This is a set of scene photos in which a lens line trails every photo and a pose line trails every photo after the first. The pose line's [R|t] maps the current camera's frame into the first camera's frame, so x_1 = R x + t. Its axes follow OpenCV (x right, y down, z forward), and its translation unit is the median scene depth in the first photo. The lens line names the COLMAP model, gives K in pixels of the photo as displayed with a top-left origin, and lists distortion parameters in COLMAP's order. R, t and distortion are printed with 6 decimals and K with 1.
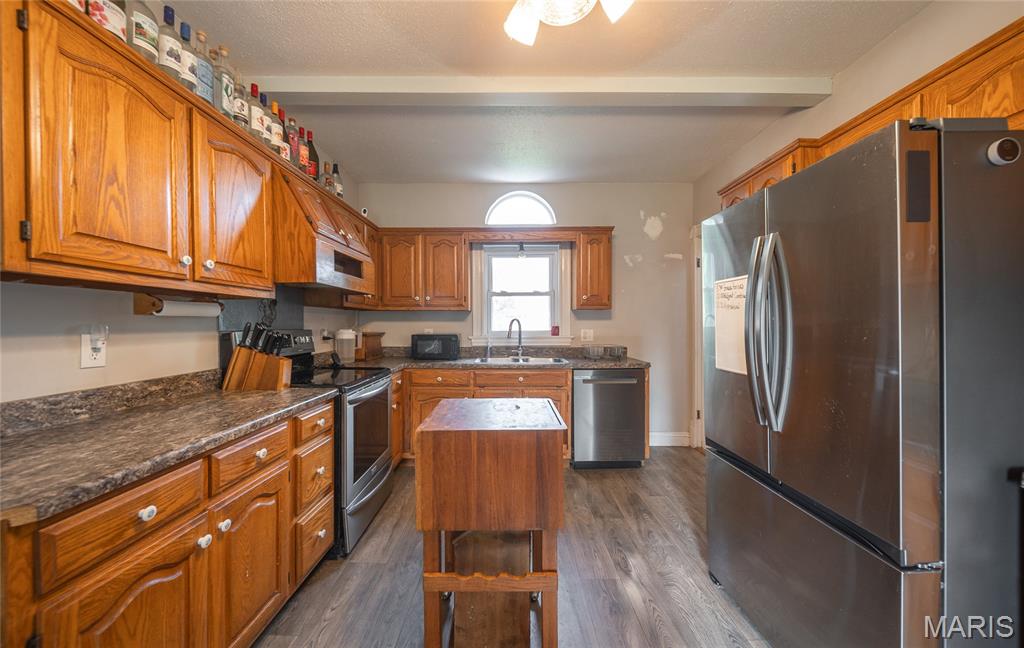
lens RADIAL K [[364.7, 0, 510.0], [0, 364.7, 317.2], [0, 0, 1]] dist [0.000879, -0.000029]
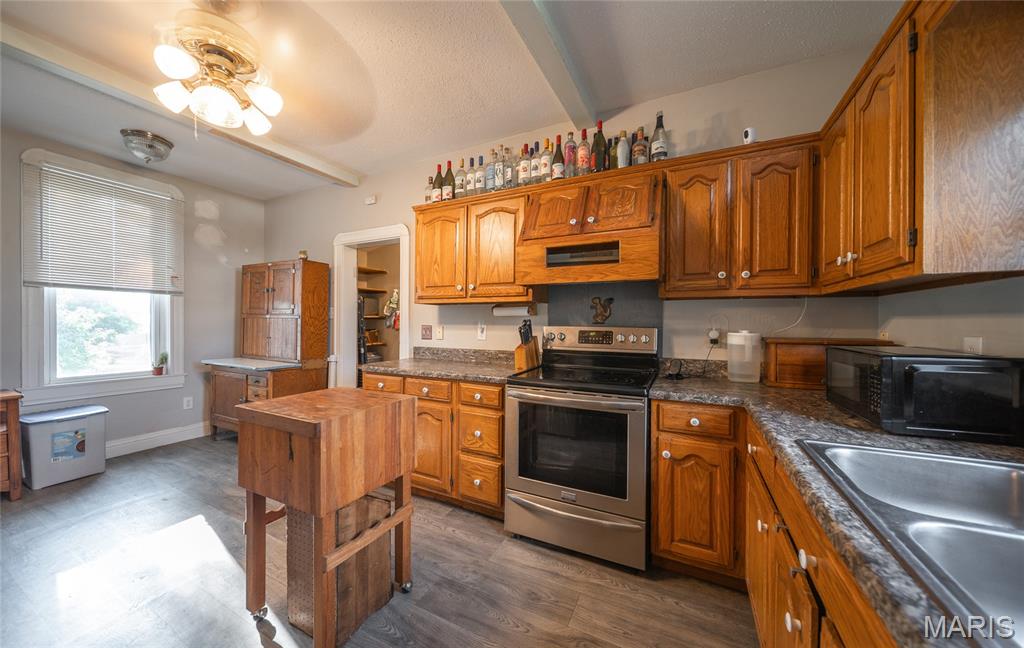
lens RADIAL K [[364.7, 0, 510.0], [0, 364.7, 317.2], [0, 0, 1]] dist [0.000879, -0.000029]
pose [[-0.454576, -0.001212, -0.890707, 0.739468], [0.012365, 0.999894, -0.007671, 0.017960], [0.890622, -0.014501, -0.454513, 2.121051]]
